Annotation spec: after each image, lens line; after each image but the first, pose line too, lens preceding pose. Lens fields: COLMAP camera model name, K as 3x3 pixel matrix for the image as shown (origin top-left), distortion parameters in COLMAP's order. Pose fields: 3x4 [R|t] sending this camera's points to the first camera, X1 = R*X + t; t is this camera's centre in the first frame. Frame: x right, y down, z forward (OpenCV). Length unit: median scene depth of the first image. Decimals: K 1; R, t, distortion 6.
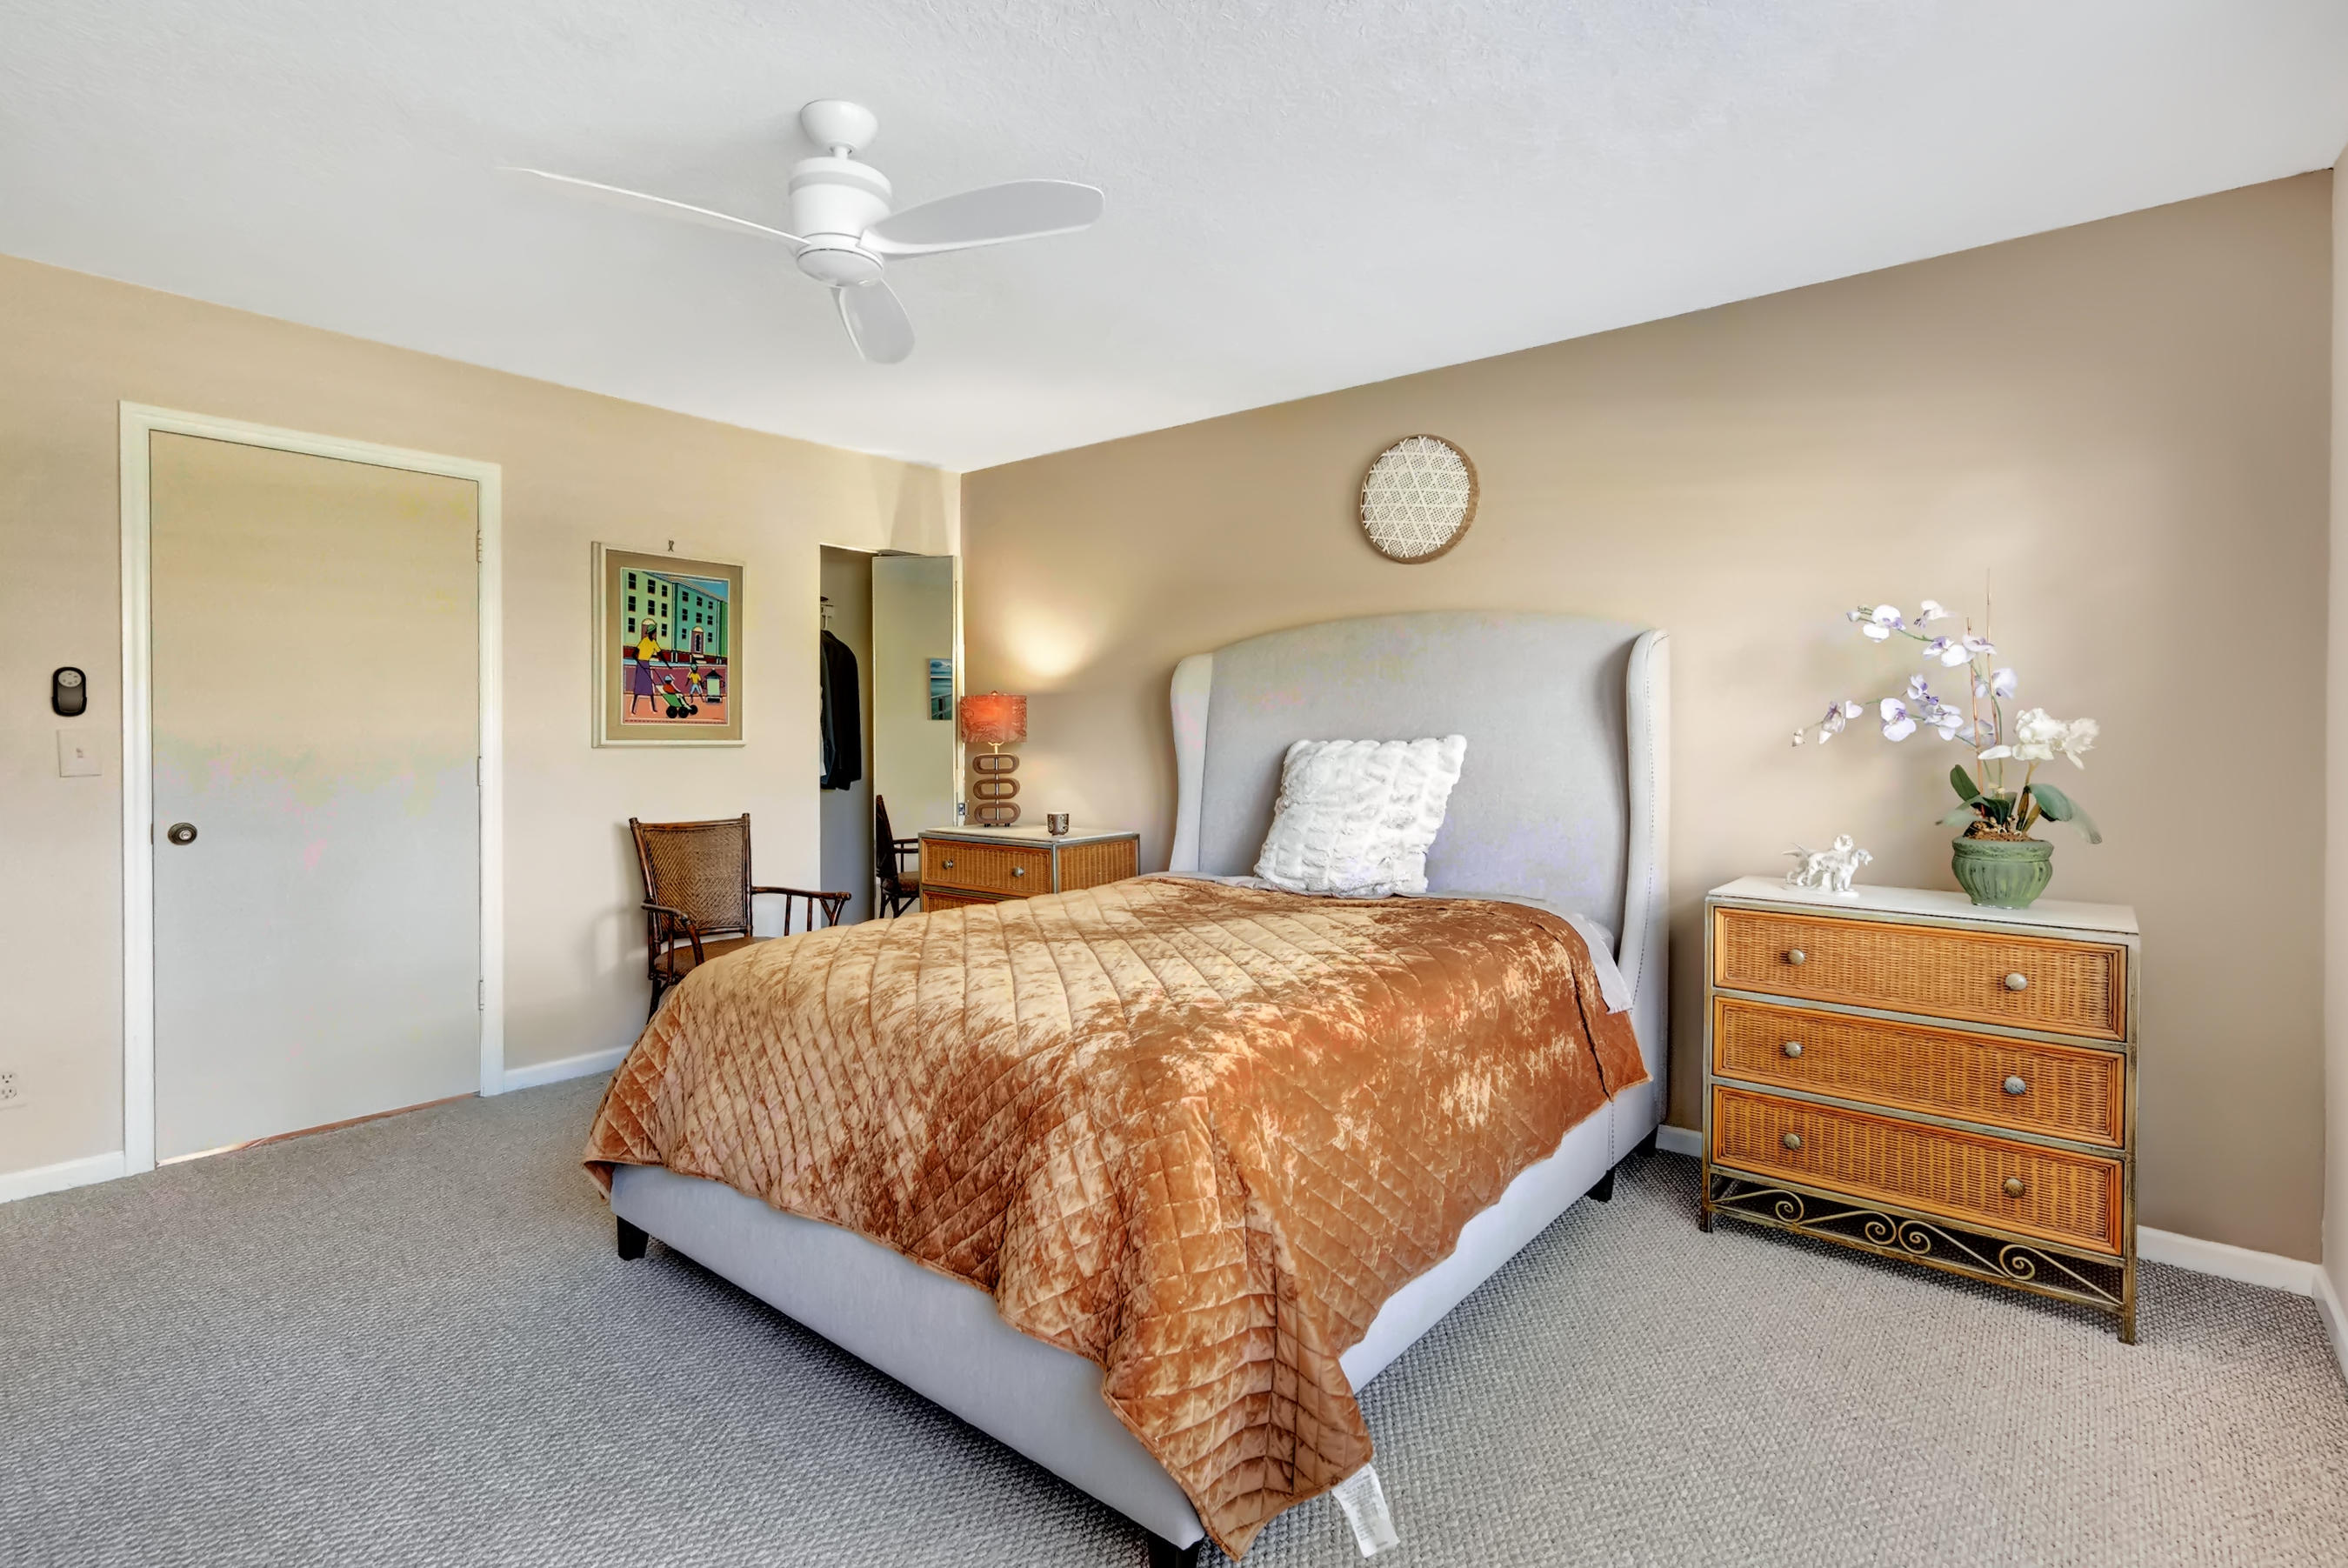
lens RADIAL K [[1138.7, 0, 1210.1], [0, 1138.7, 754.3], [0, 0, 1]] dist [-0.003280, 0.000945]
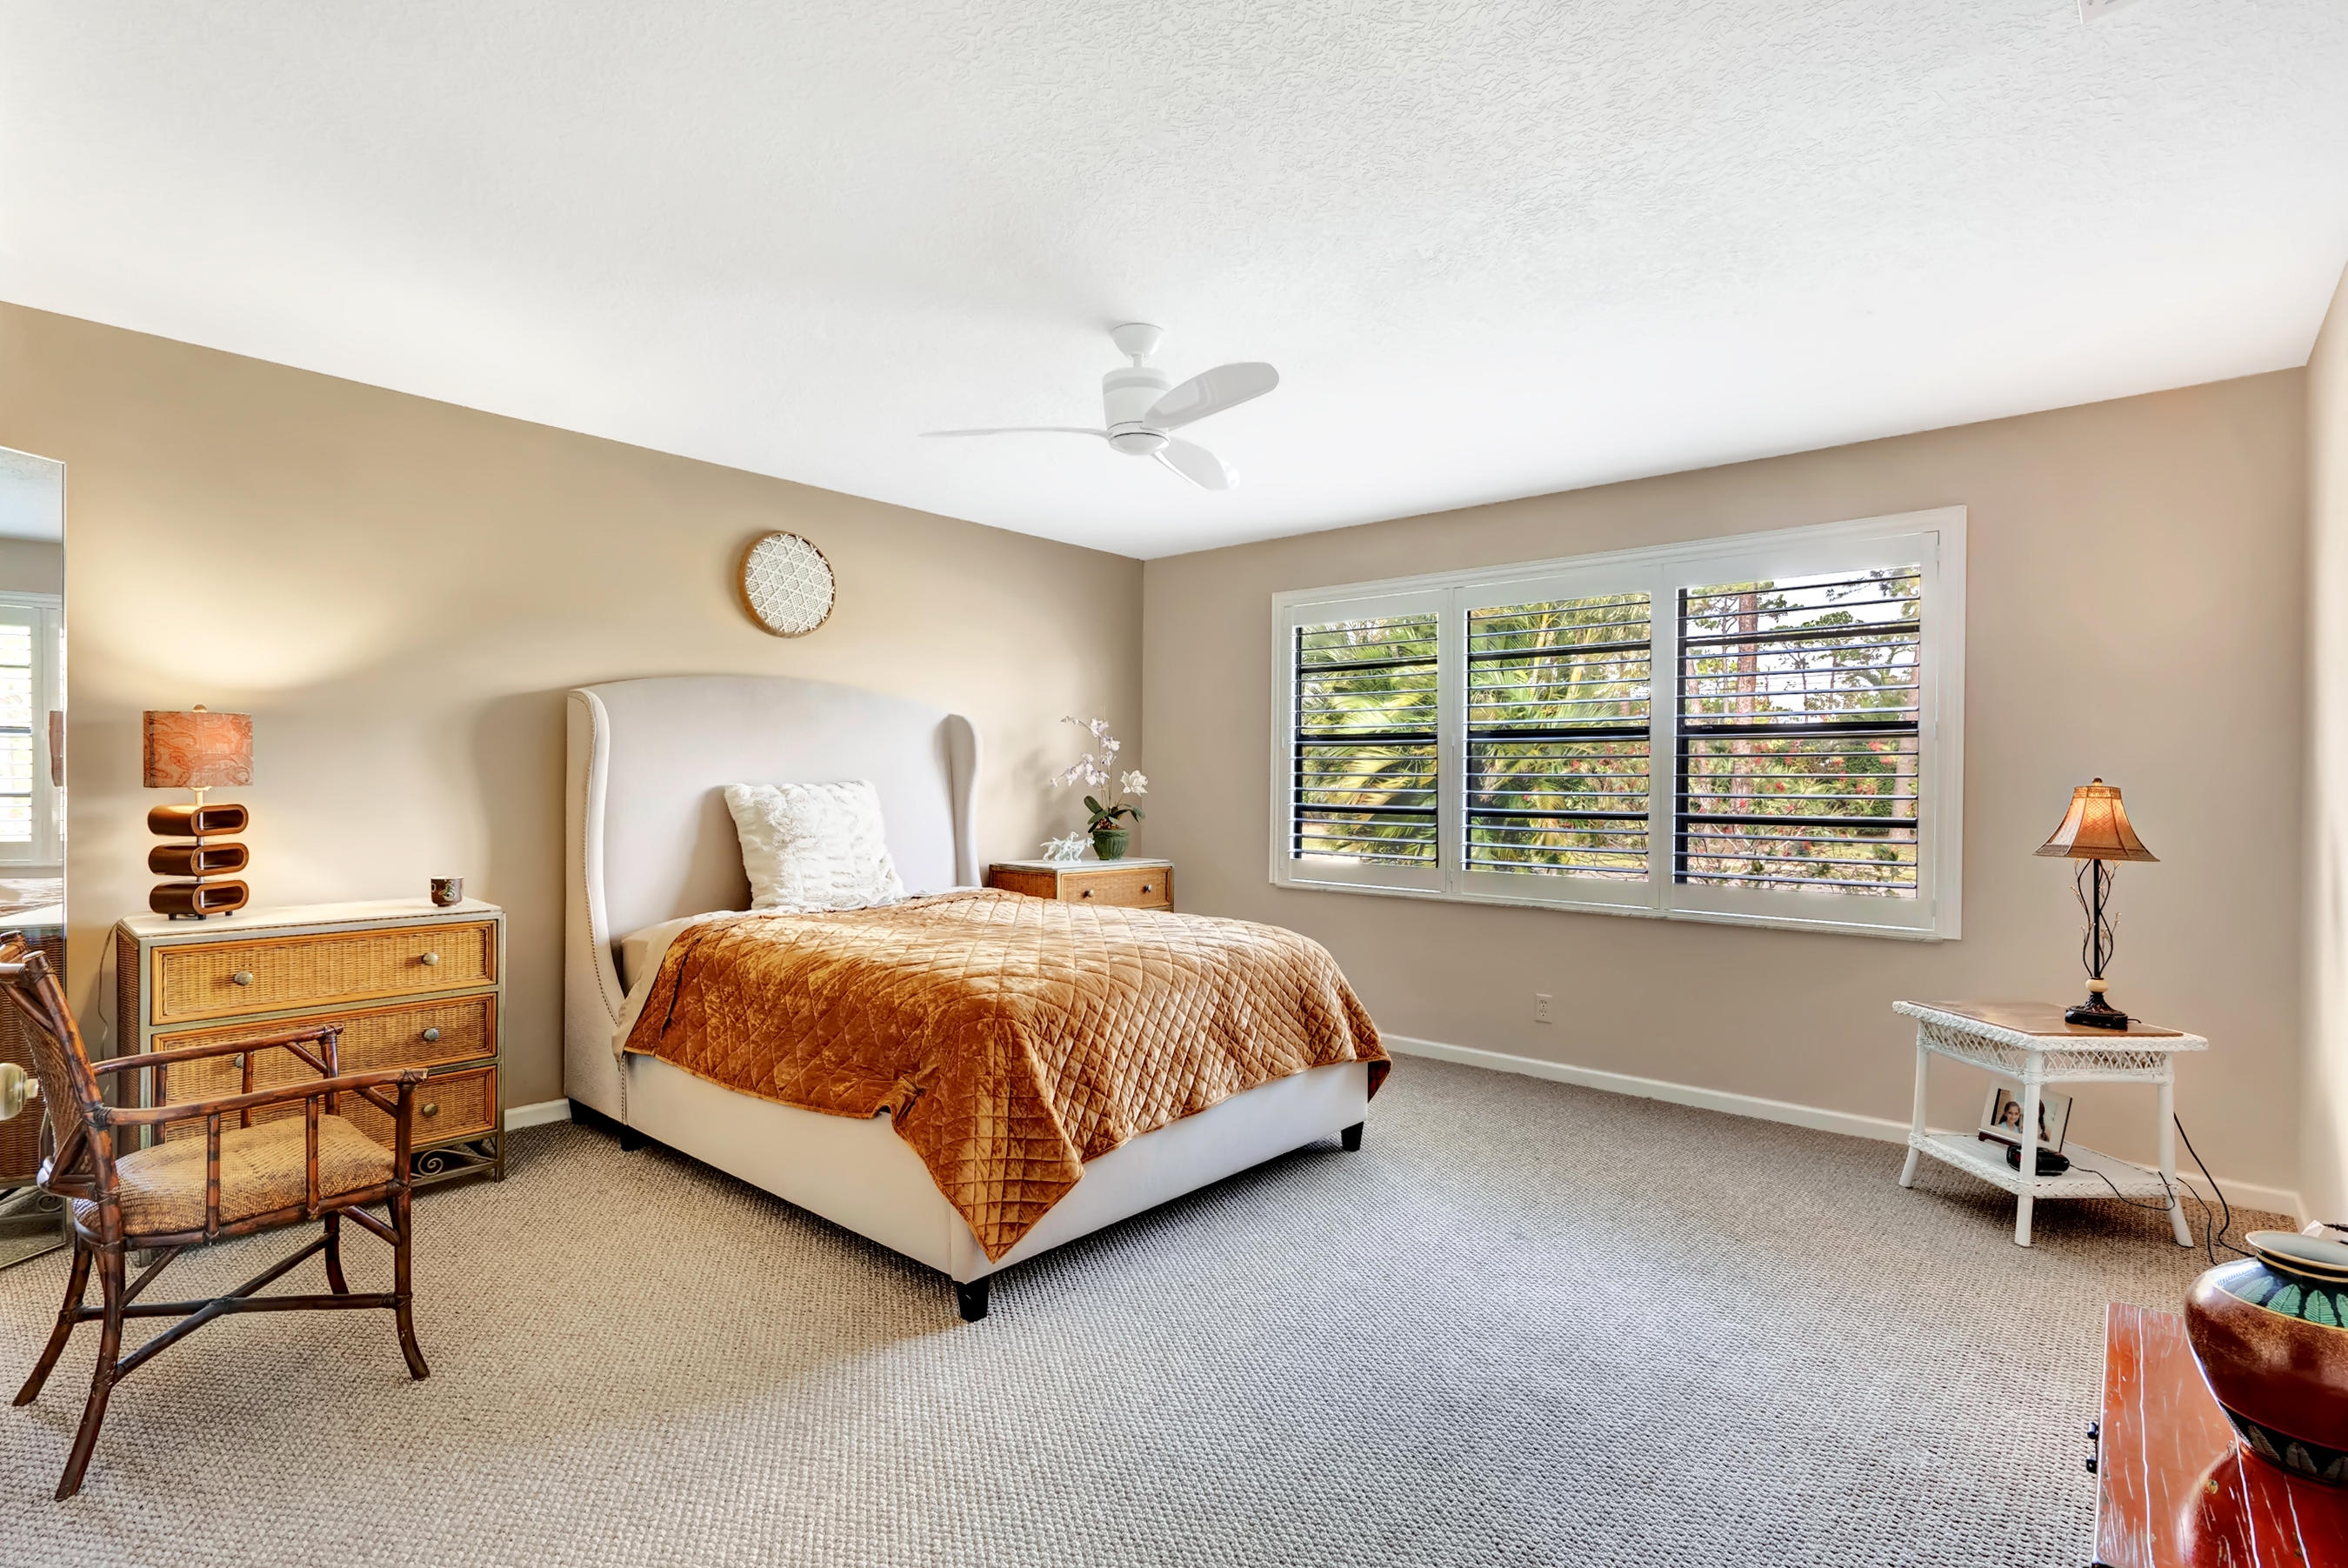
lens RADIAL K [[1138.7, 0, 1177.8], [0, 1138.7, 784.8], [0, 0, 1]] dist [-0.003280, 0.000945]
pose [[0.009417, -0.011526, 0.999889, -1.055357], [0.011783, 0.999865, 0.011415, -0.022495], [-0.999886, 0.011674, 0.009552, 0.598988]]
